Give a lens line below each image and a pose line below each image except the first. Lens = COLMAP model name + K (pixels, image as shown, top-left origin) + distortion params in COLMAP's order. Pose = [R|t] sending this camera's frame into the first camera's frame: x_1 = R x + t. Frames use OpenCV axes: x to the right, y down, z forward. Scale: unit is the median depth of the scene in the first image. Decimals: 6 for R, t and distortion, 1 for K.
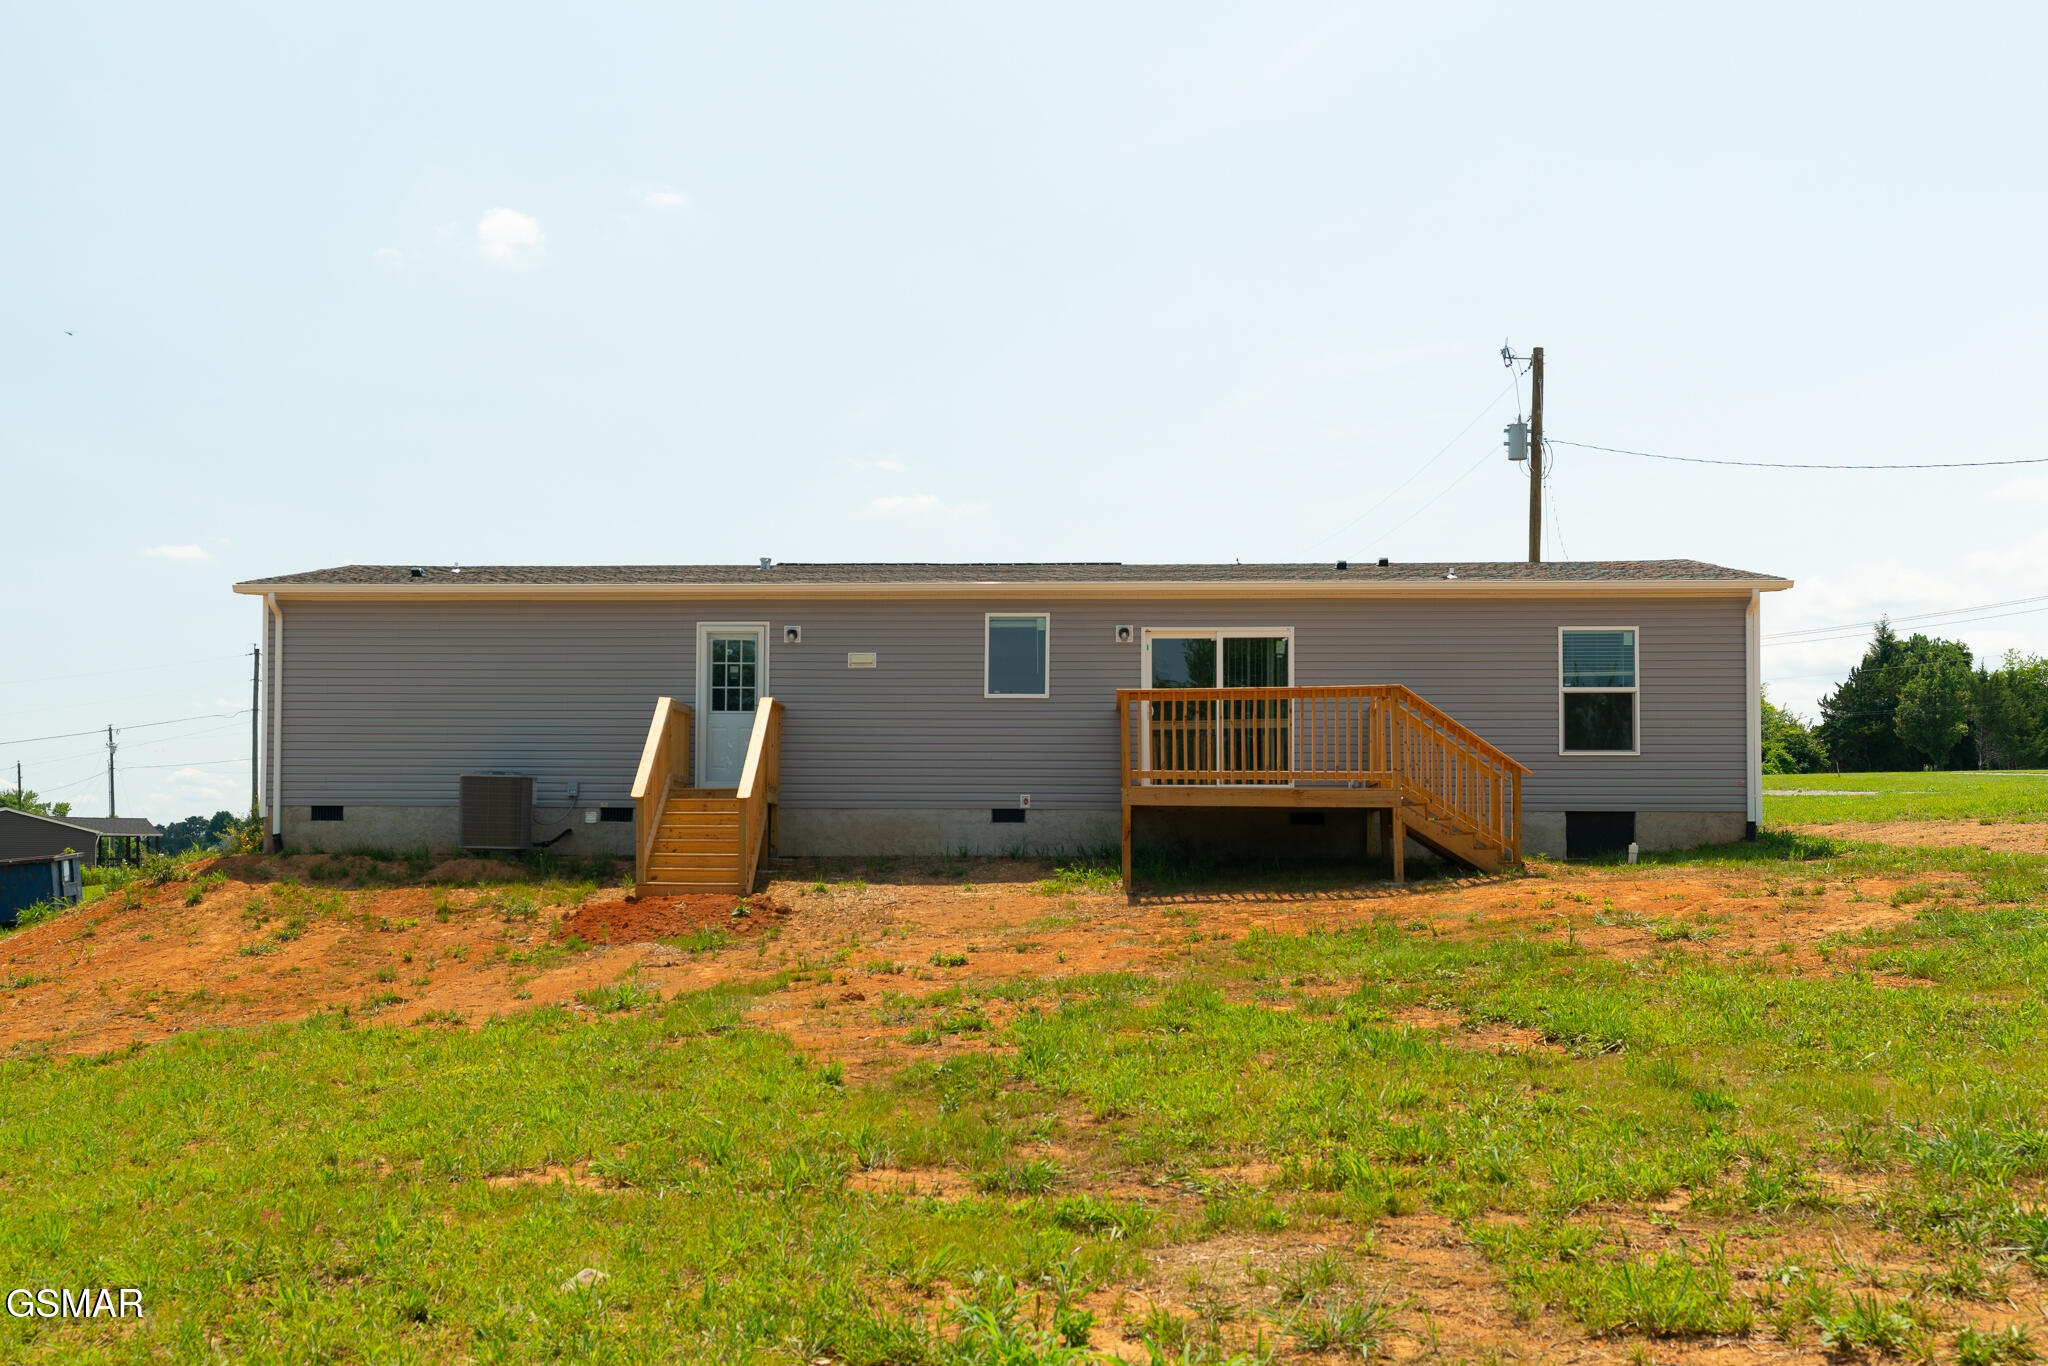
lens RADIAL K [[2100.5, 0, 1039.6], [0, 2100.5, 722.5], [0, 0, 1]] dist [0.088111, 0.000000]
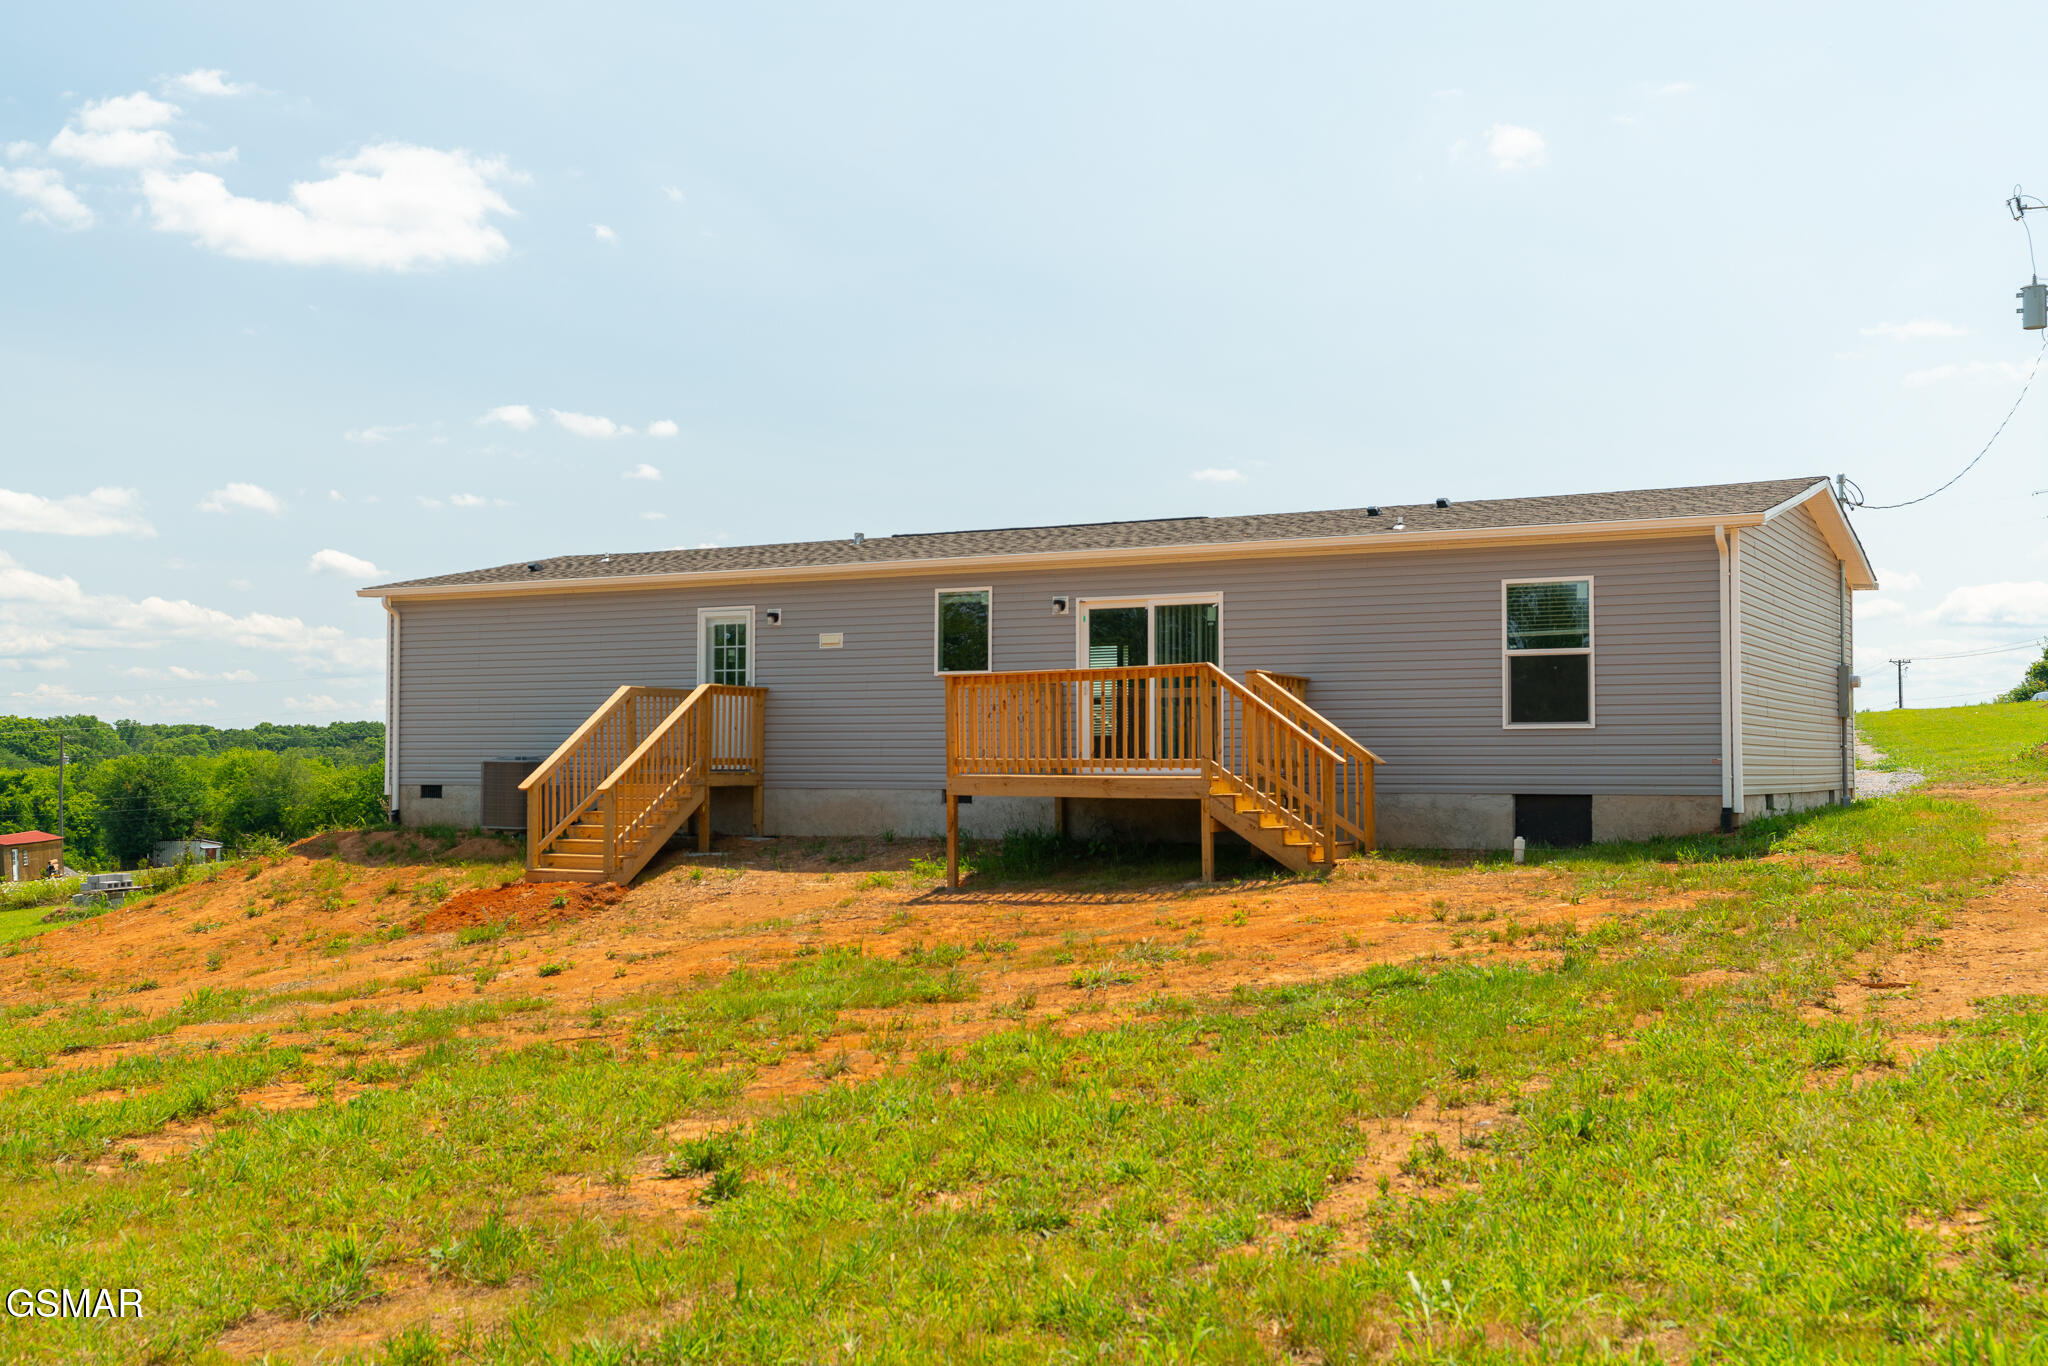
lens RADIAL K [[2100.5, 0, 1006.1], [0, 2100.5, 685.8], [0, 0, 1]] dist [0.088111, 0.000000]
pose [[0.899114, -0.021041, -0.437208, 0.434530], [0.032809, 0.999274, 0.019381, -0.025211], [0.436482, -0.031770, 0.899152, 0.136622]]
